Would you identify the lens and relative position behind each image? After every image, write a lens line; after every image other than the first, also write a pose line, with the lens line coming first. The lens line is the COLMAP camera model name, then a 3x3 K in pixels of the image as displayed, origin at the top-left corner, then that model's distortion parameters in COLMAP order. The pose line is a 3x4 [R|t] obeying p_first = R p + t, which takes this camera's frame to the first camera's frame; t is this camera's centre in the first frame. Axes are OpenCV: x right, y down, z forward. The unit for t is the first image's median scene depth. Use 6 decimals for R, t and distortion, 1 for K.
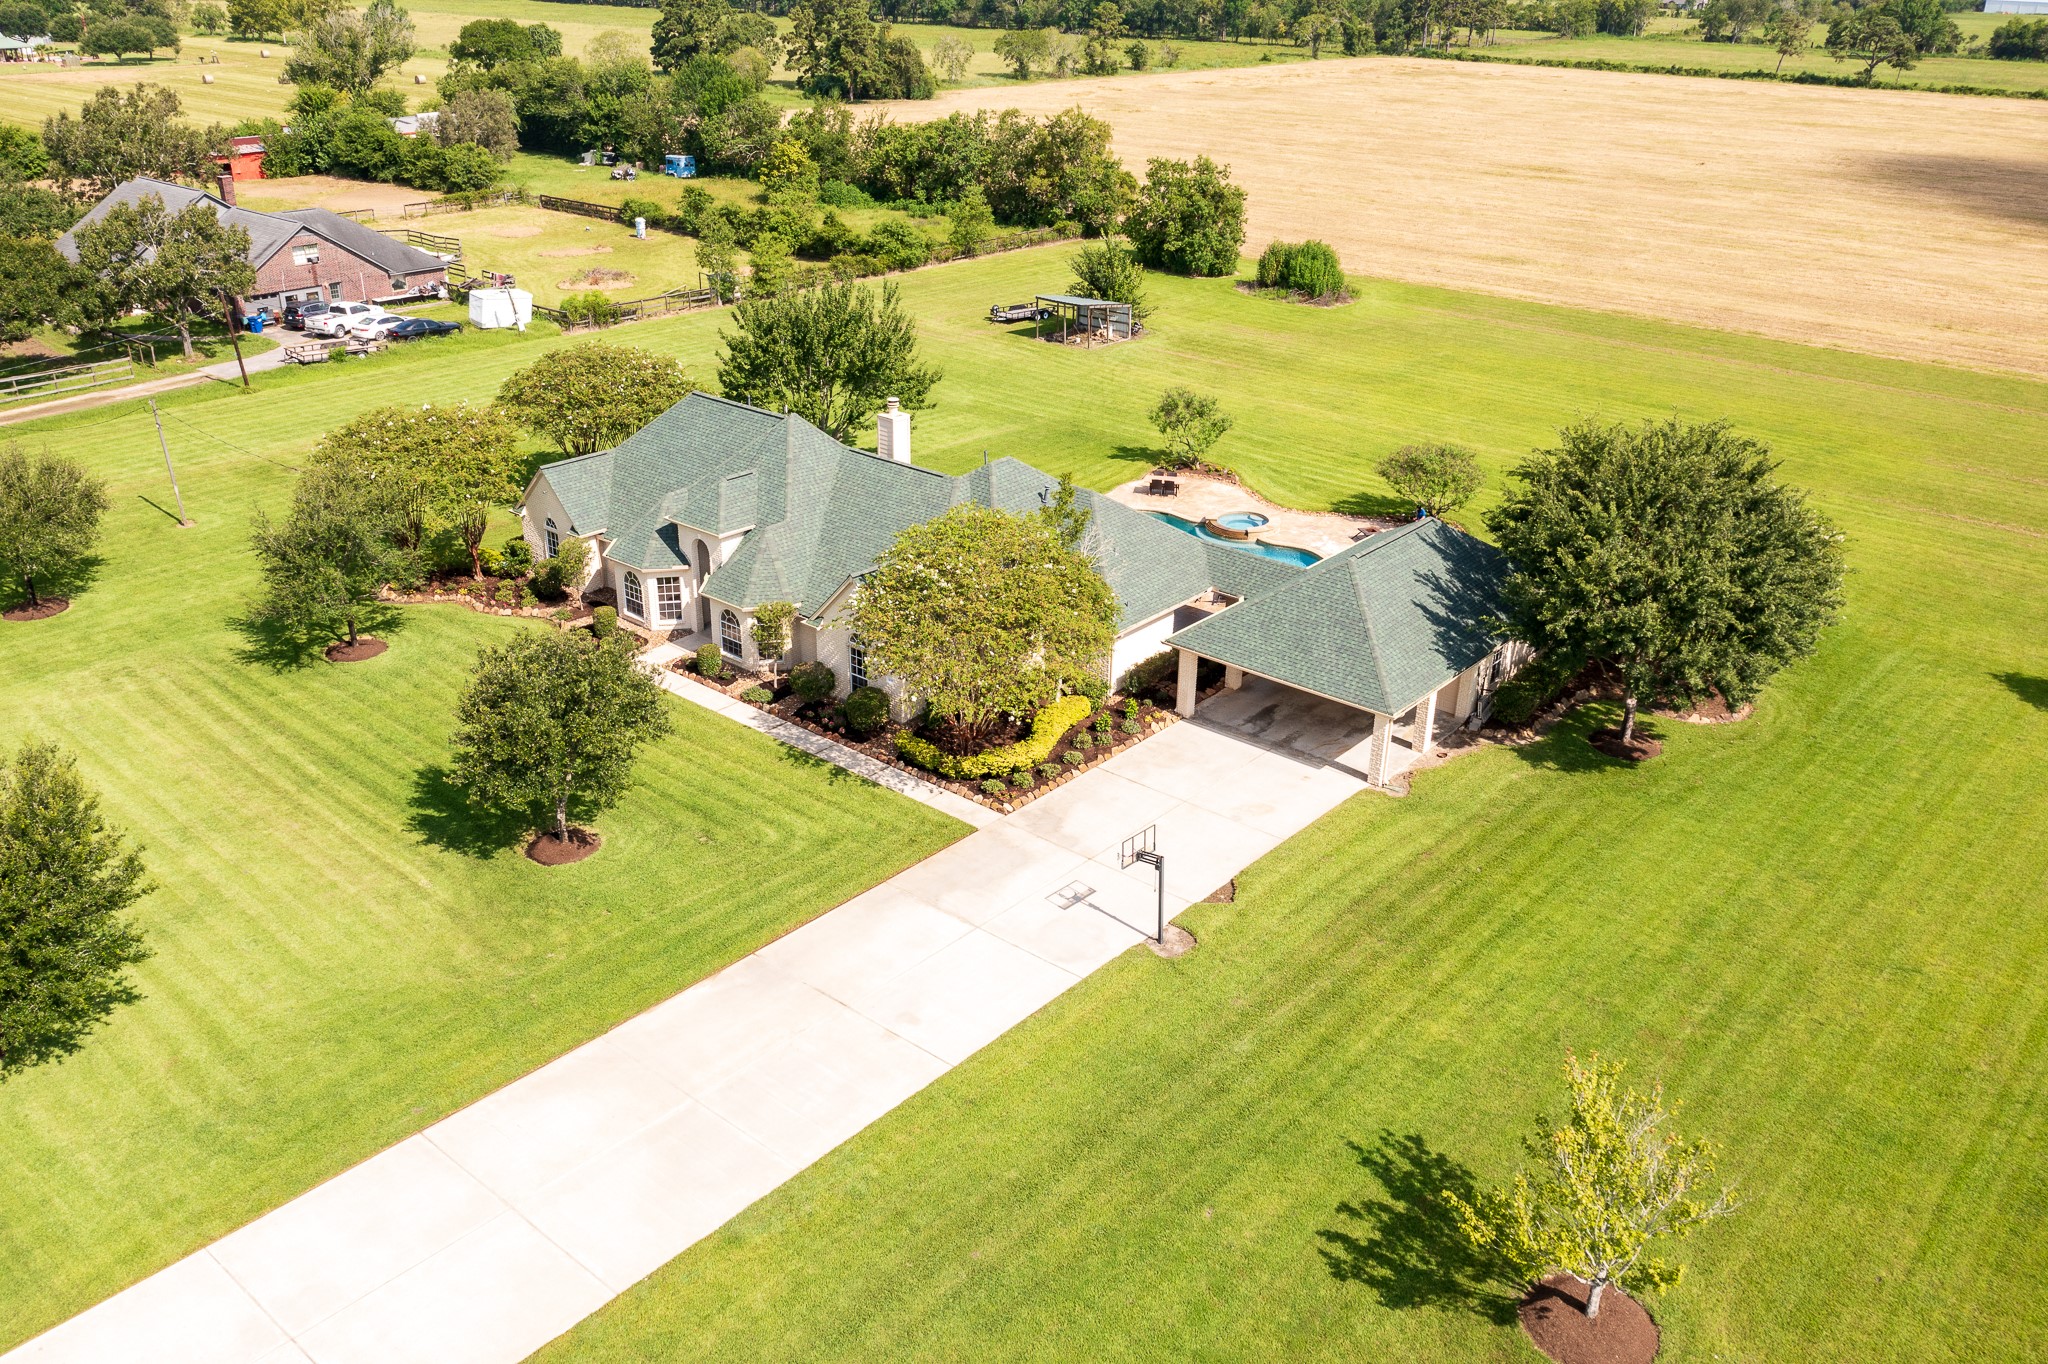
lens RADIAL K [[1636.0, 0, 1023.0], [0, 1636.0, 647.8], [0, 0, 1]] dist [-0.015291, -0.001909]
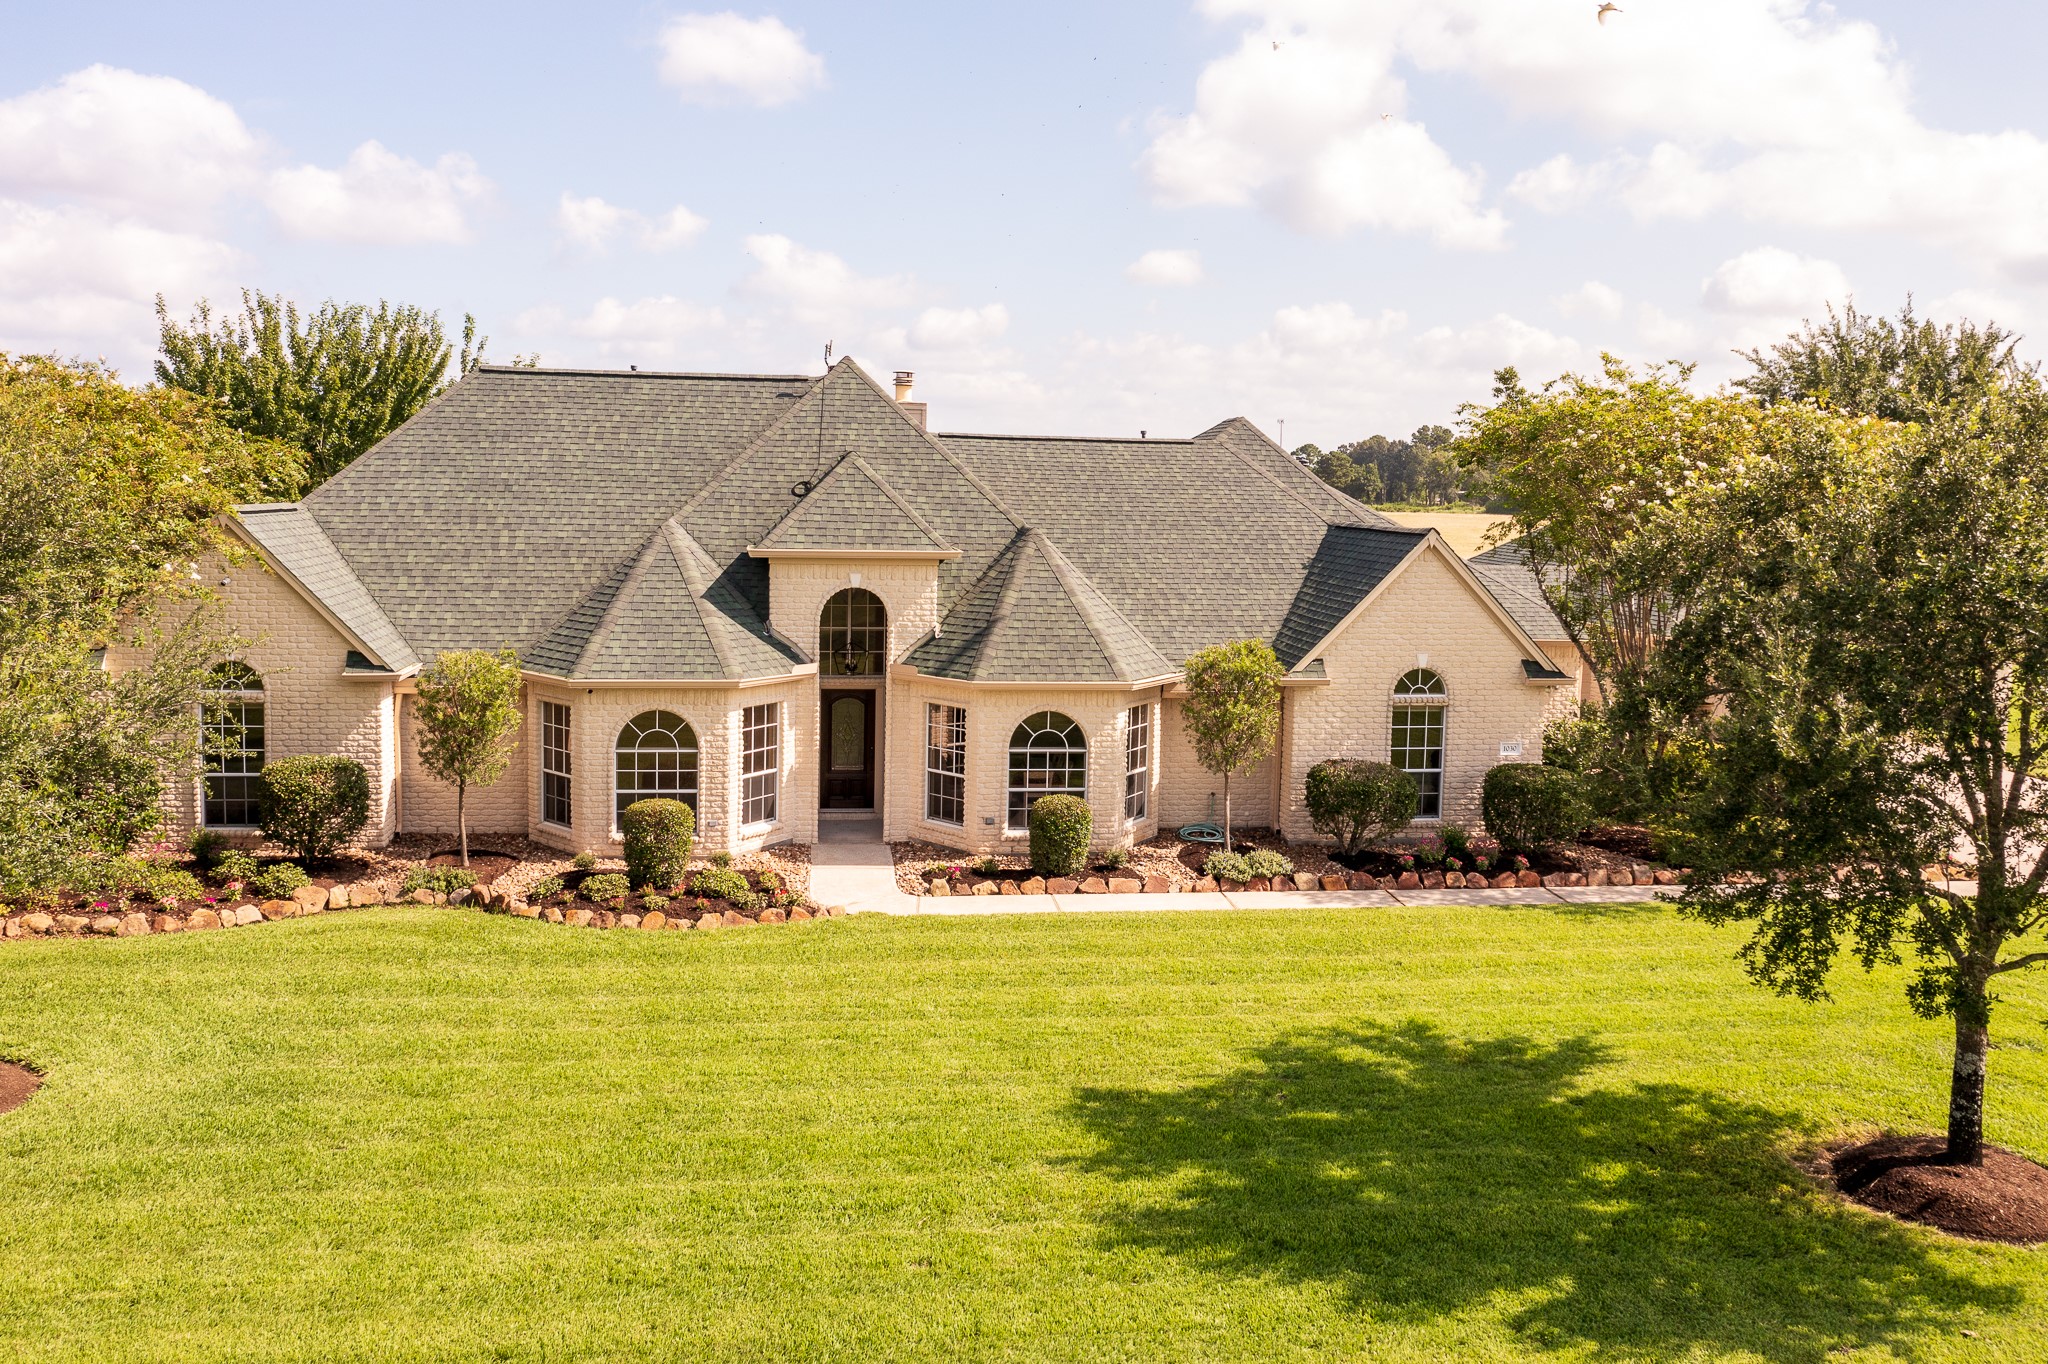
lens RADIAL K [[1636.0, 0, 1023.0], [0, 1636.0, 647.8], [0, 0, 1]] dist [-0.015291, -0.001909]
pose [[0.658992, -0.079139, 0.747975, -0.465705], [0.290415, 0.944103, -0.155975, 0.022755], [-0.693822, 0.320010, 0.645140, 0.698992]]
